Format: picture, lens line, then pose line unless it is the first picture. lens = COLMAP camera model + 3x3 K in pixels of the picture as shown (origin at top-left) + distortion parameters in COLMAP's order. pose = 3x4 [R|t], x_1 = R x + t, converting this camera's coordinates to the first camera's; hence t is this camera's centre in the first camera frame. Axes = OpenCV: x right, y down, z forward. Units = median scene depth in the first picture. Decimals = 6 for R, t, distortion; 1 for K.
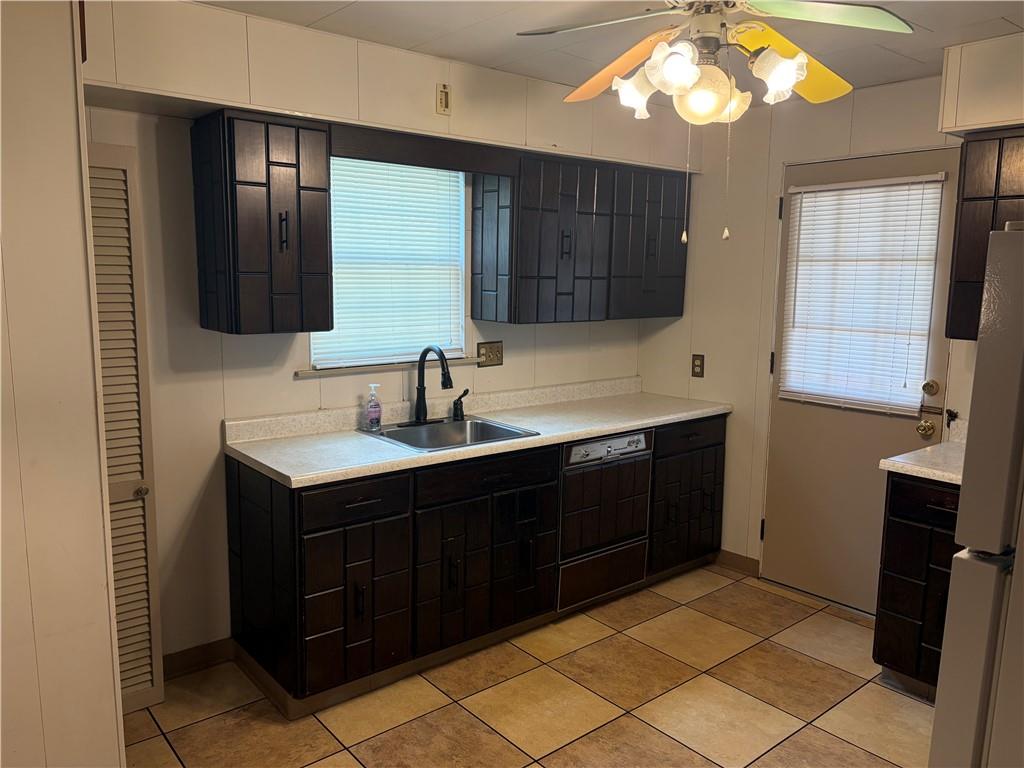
lens RADIAL K [[780.9, 0, 512.0], [0, 780.9, 384.0], [0, 0, 1]] dist [0.049414, -0.003546]
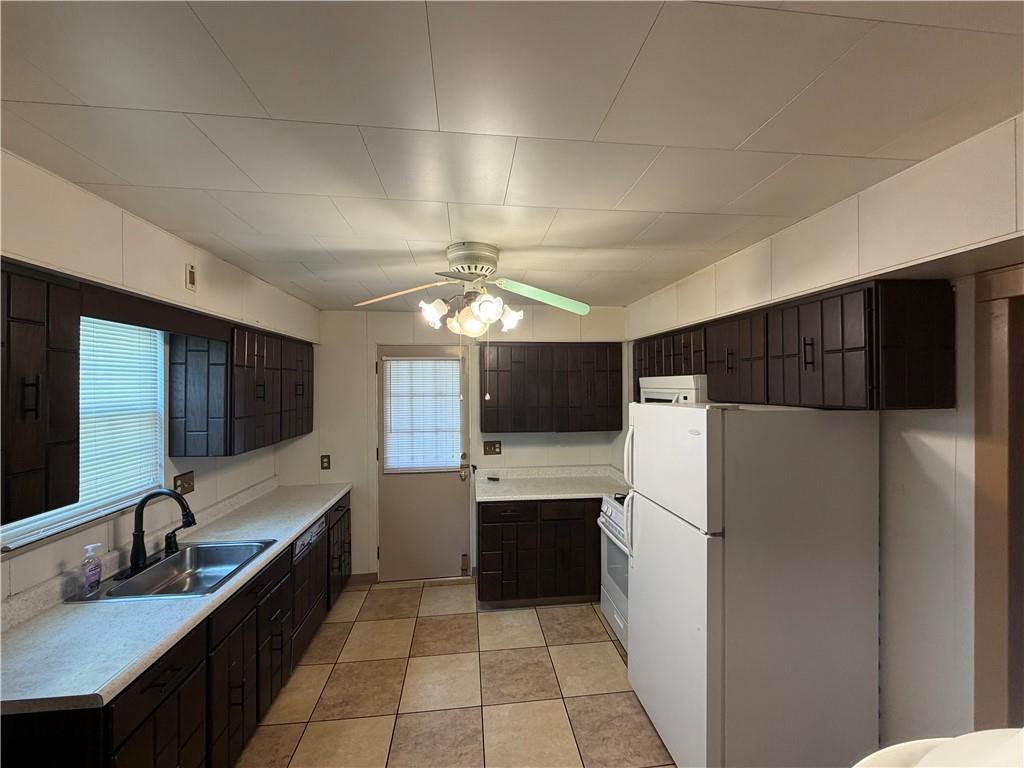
lens RADIAL K [[409.5, 0, 511.1], [0, 409.5, 385.0], [0, 0, 1]] dist [0.001129, 0.000309]
pose [[0.554195, -0.016057, 0.832232, -0.290856], [0.130583, 0.989111, -0.067873, -0.087451], [-0.822080, 0.146290, 0.550257, 0.259601]]
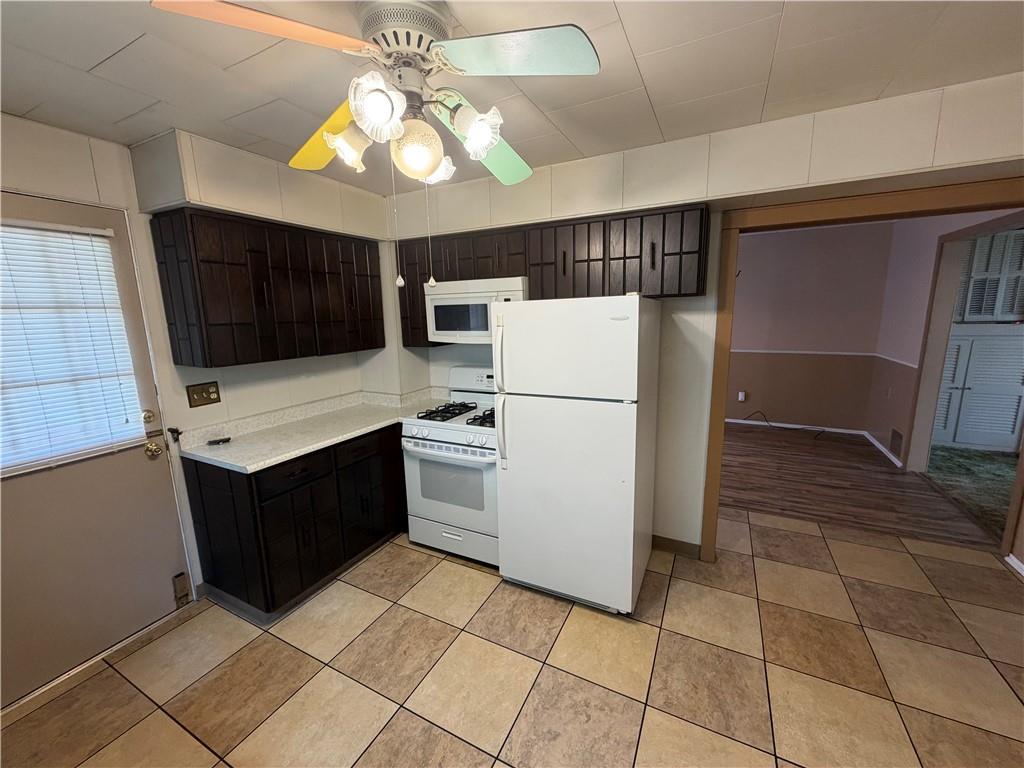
lens RADIAL K [[409.5, 0, 511.1], [0, 409.5, 385.0], [0, 0, 1]] dist [0.001129, 0.000309]
pose [[-0.389155, -0.164723, 0.906325, -0.219953], [0.148394, 0.959822, 0.238163, -0.101466], [-0.909141, 0.227175, -0.349076, 0.681687]]
